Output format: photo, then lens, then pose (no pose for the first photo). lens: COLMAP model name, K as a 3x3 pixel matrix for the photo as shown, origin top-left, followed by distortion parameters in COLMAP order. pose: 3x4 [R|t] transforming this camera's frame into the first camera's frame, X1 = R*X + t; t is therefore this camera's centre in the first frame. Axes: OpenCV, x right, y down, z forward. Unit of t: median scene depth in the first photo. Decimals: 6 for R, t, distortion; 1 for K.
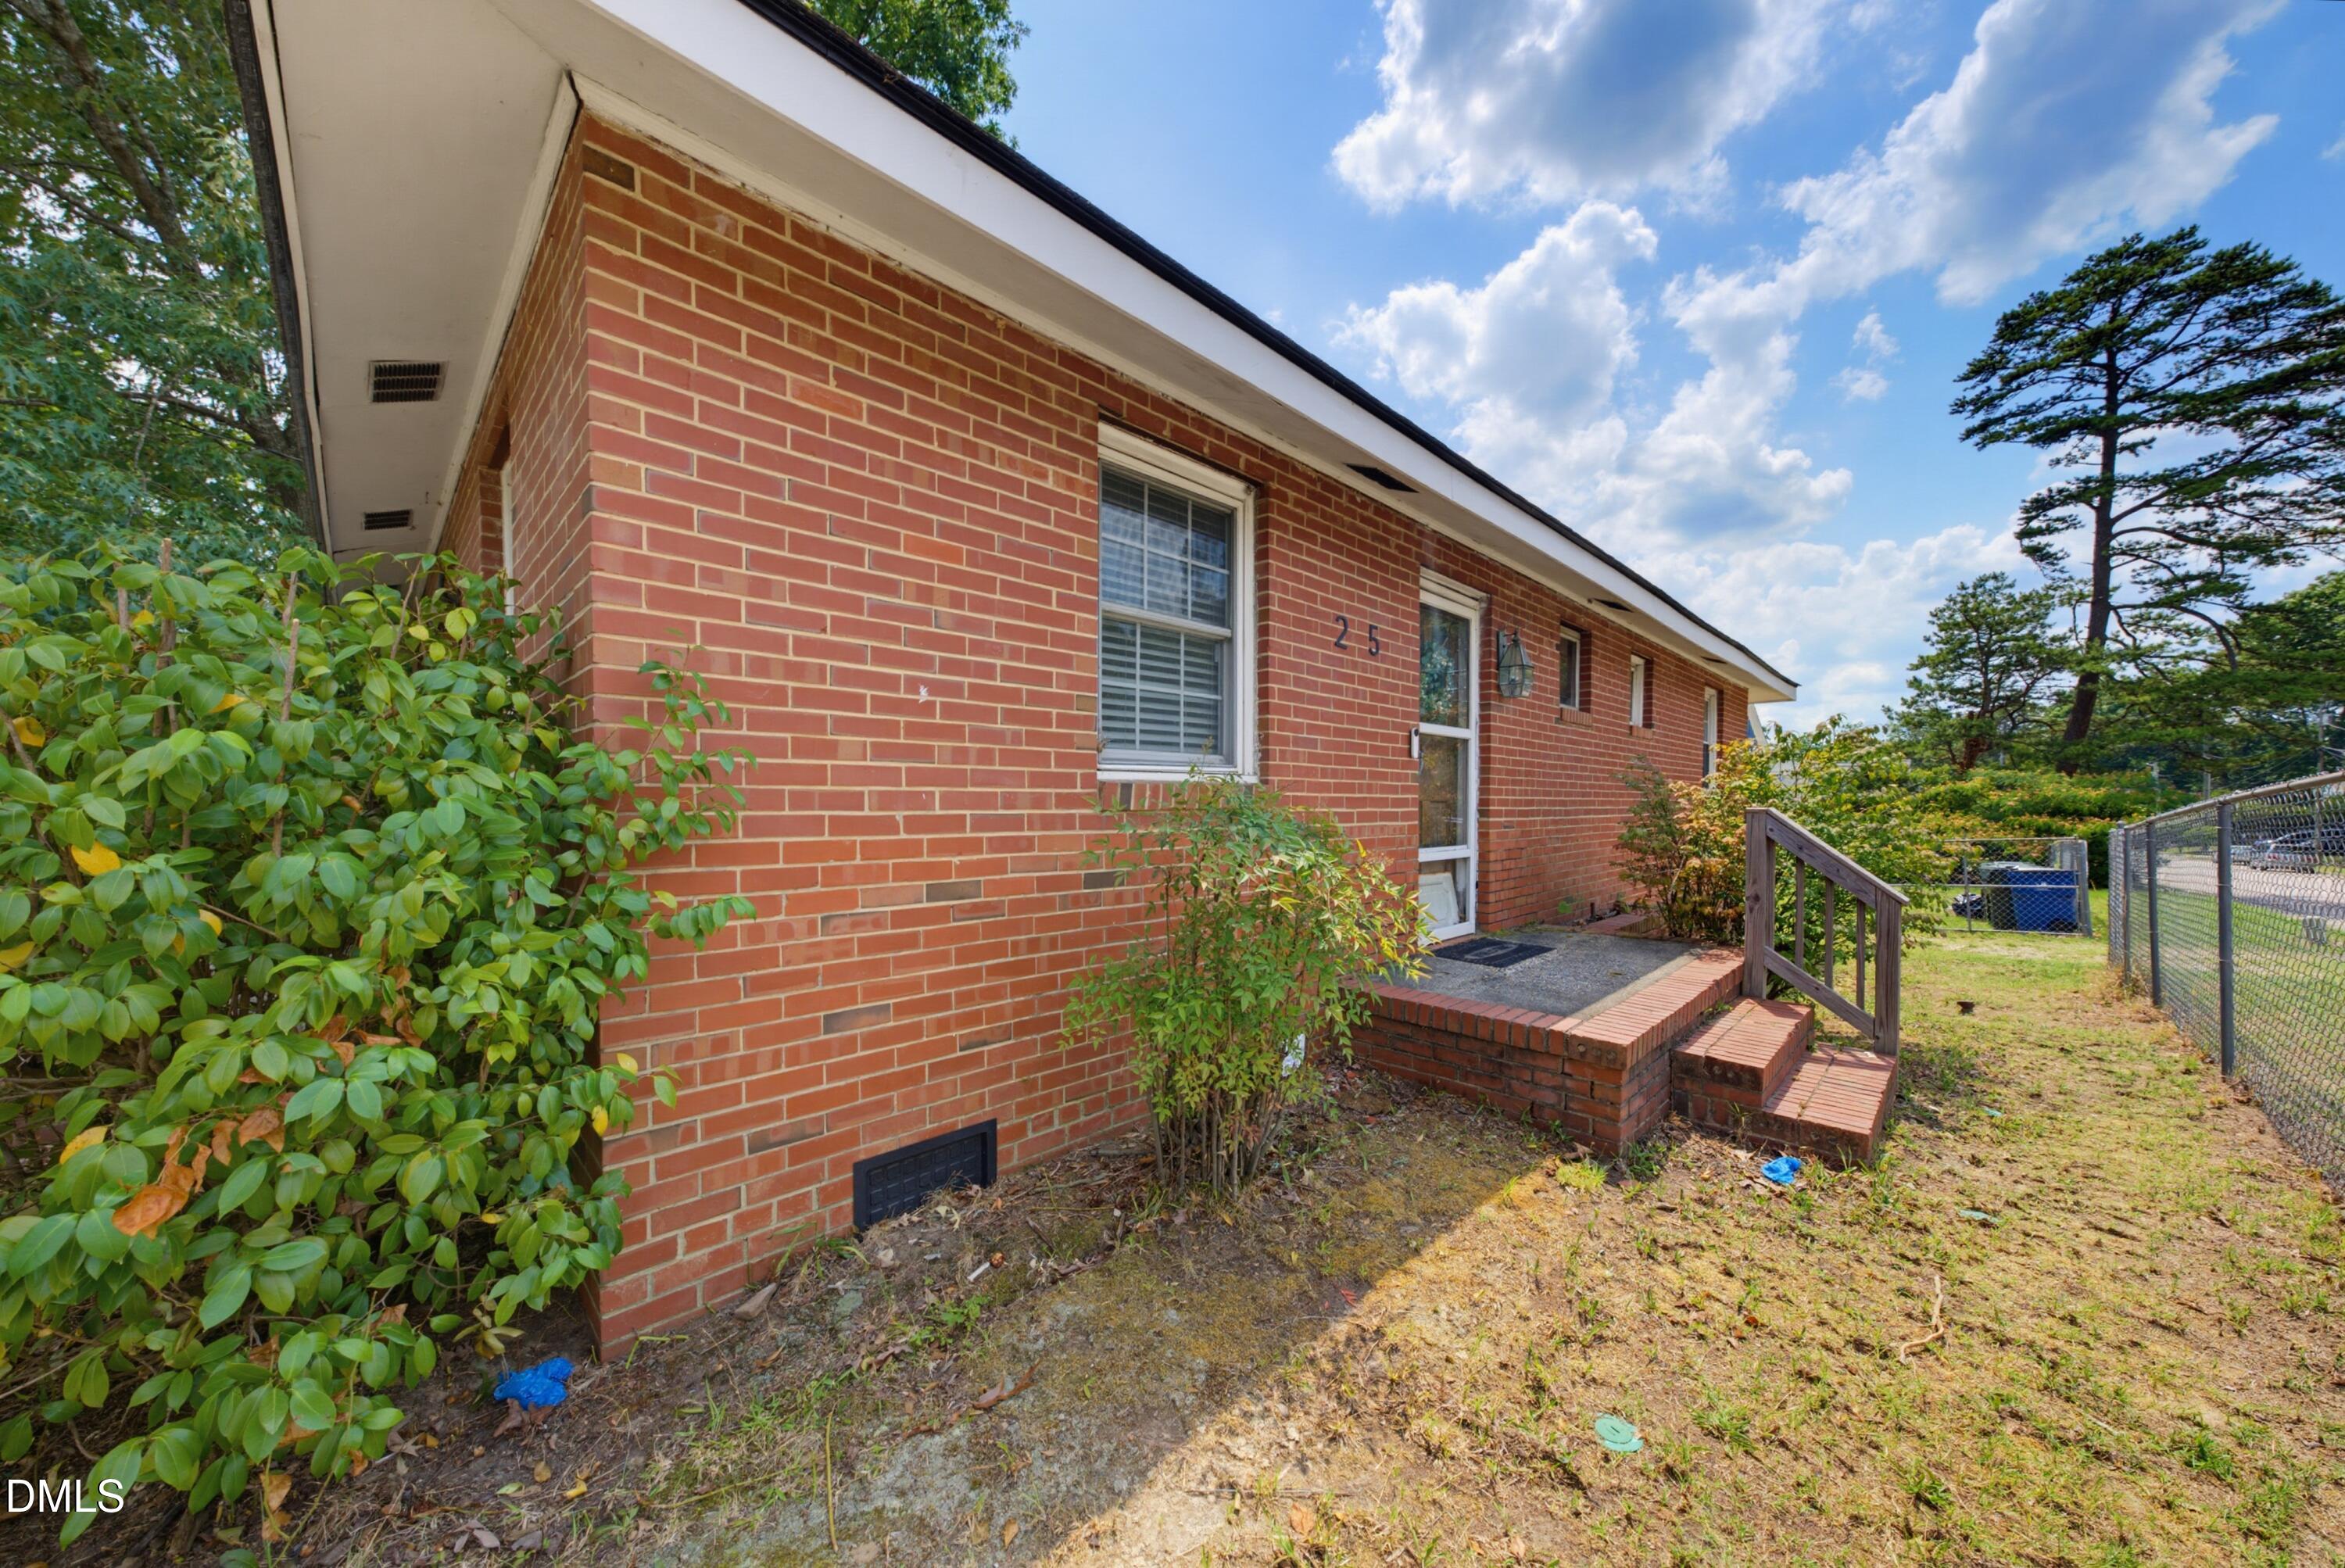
lens RADIAL K [[802.9, 0, 1170.2], [0, 802.9, 789.7], [0, 0, 1]] dist [-0.001620, 0.001885]
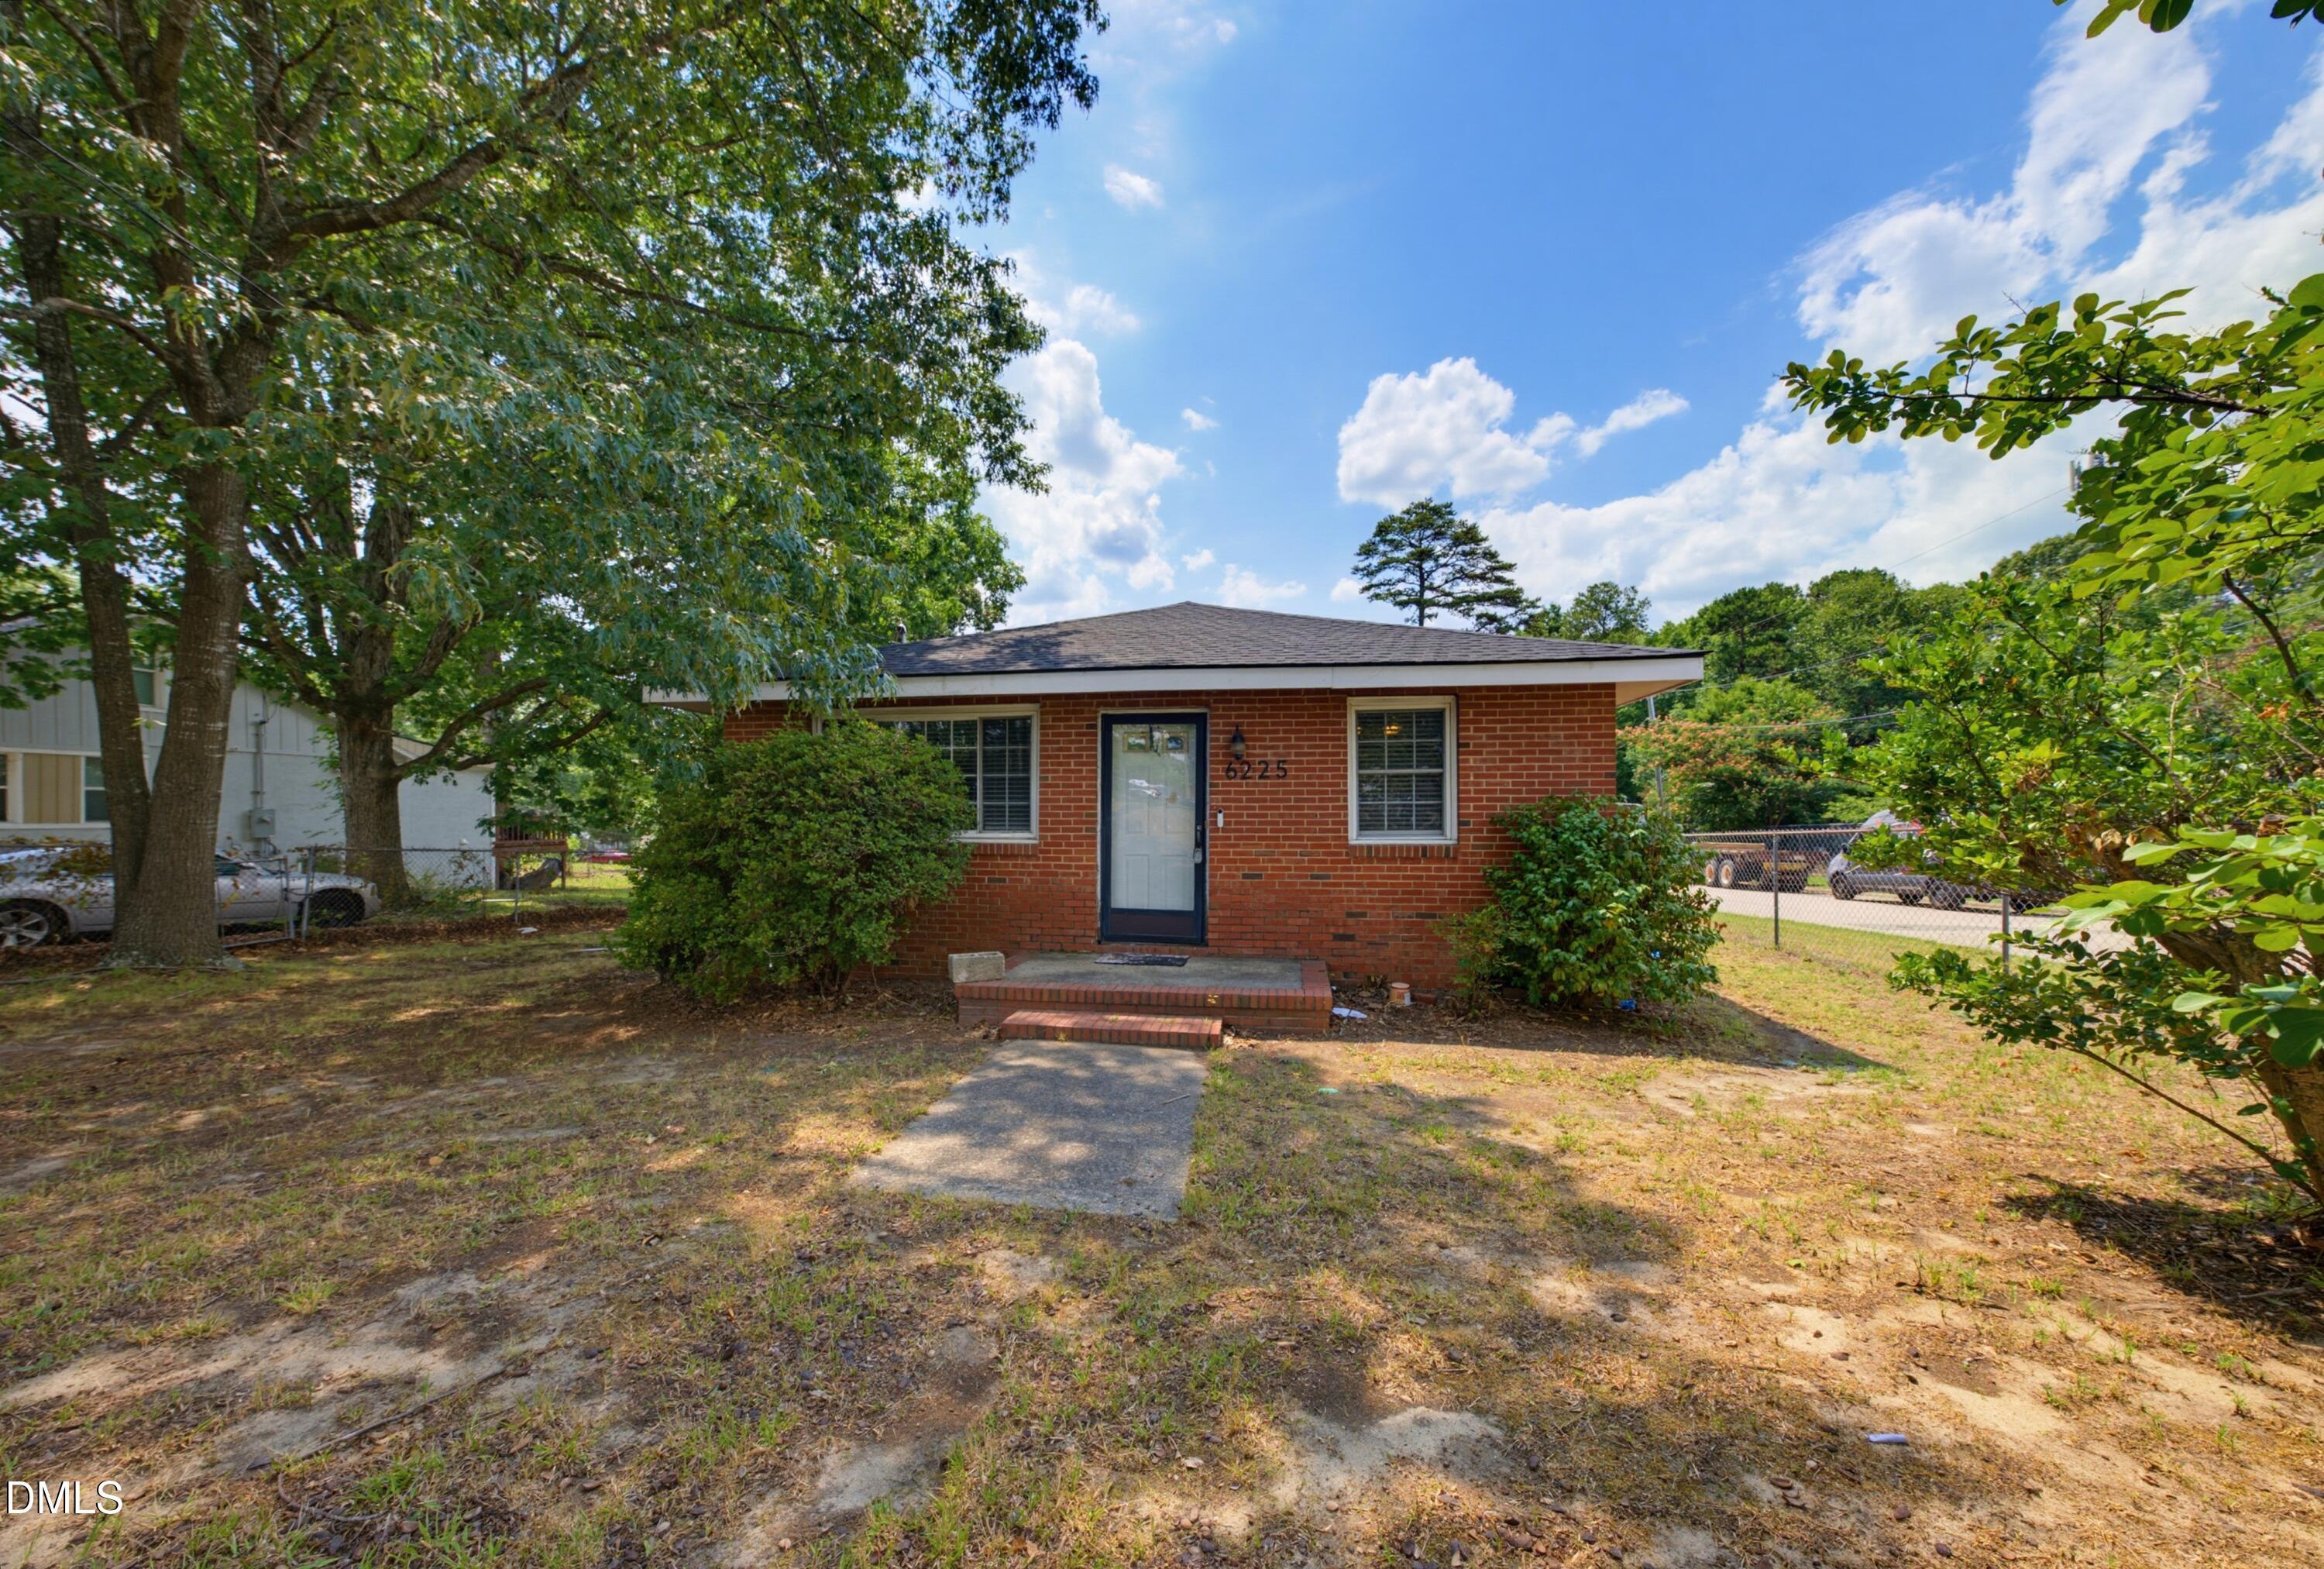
lens RADIAL K [[811.6, 0, 1162.0], [0, 811.6, 784.5], [0, 0, 1]] dist [-0.009271, 0.000054]
pose [[0.793939, 0.013383, 0.607851, -0.346606], [-0.003733, 0.999846, -0.017137, -0.023097], [-0.607986, 0.011337, 0.793866, -0.050478]]
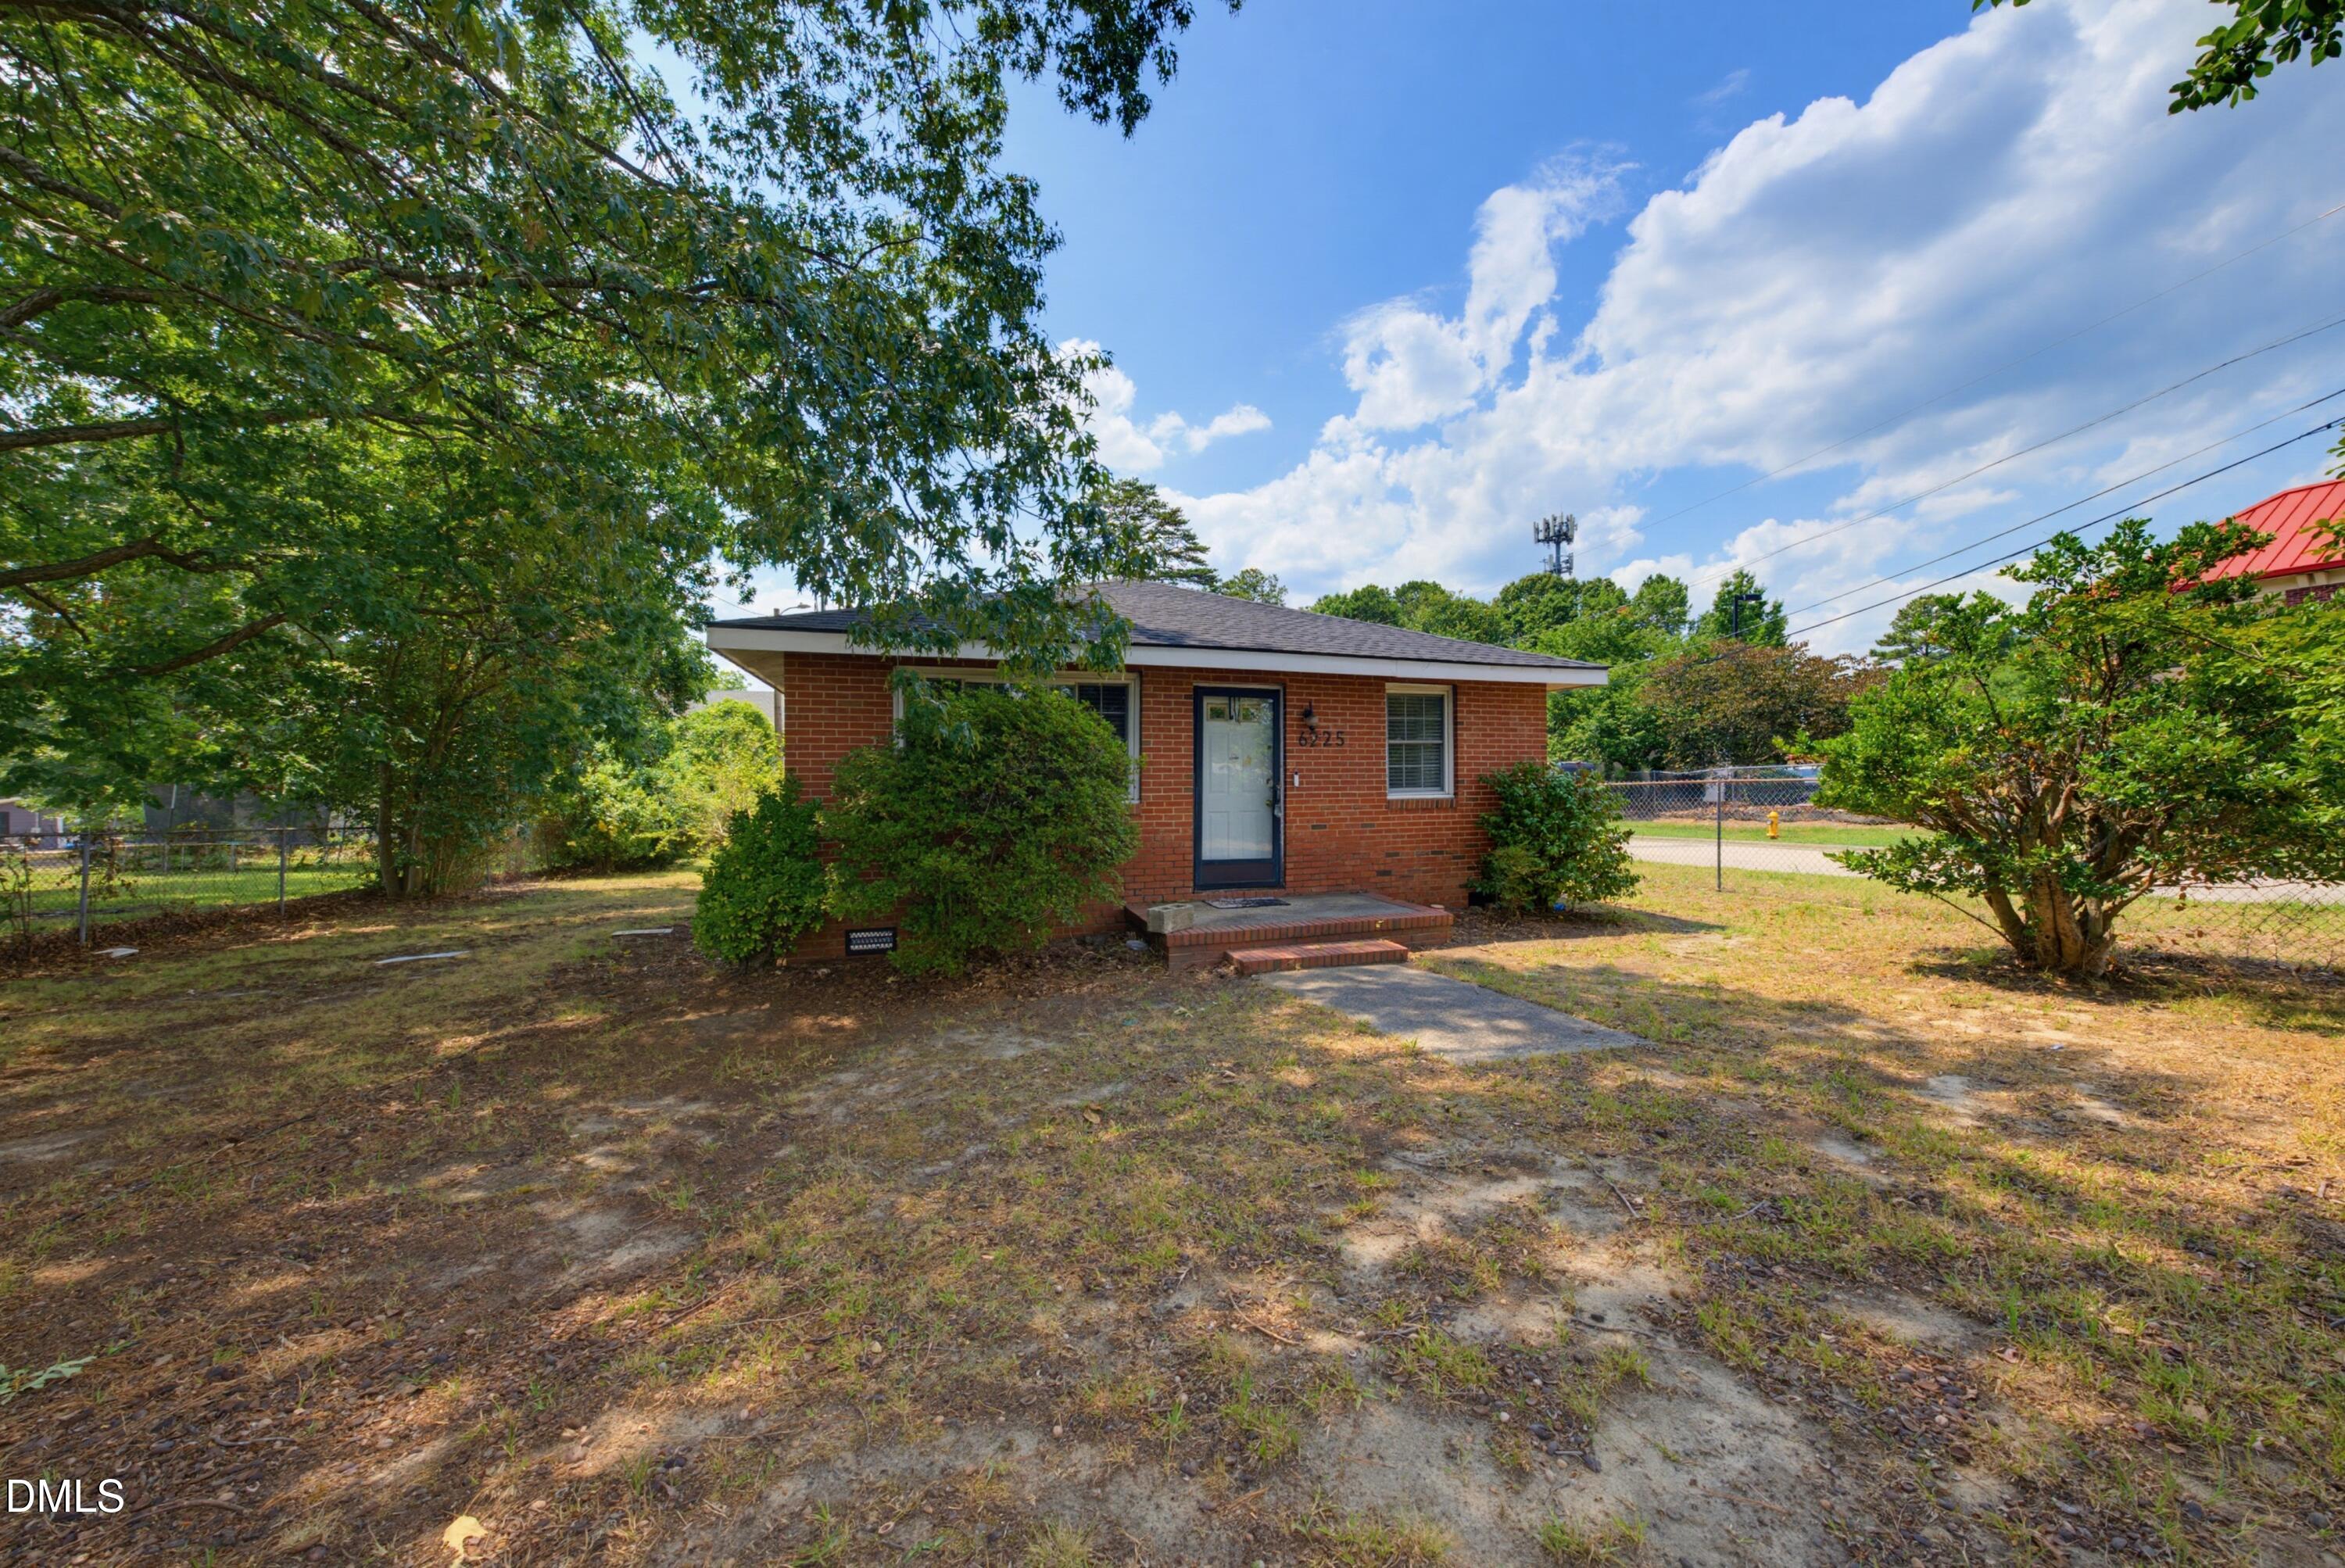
lens RADIAL K [[820.8, 0, 1137.3], [0, 820.8, 779.4], [0, 0, 1]] dist [-0.032802, -0.000043]
pose [[0.457068, -0.022231, 0.889154, -0.532141], [-0.007463, 0.999557, 0.028827, -0.026494], [-0.889400, -0.019812, 0.456699, 0.101537]]
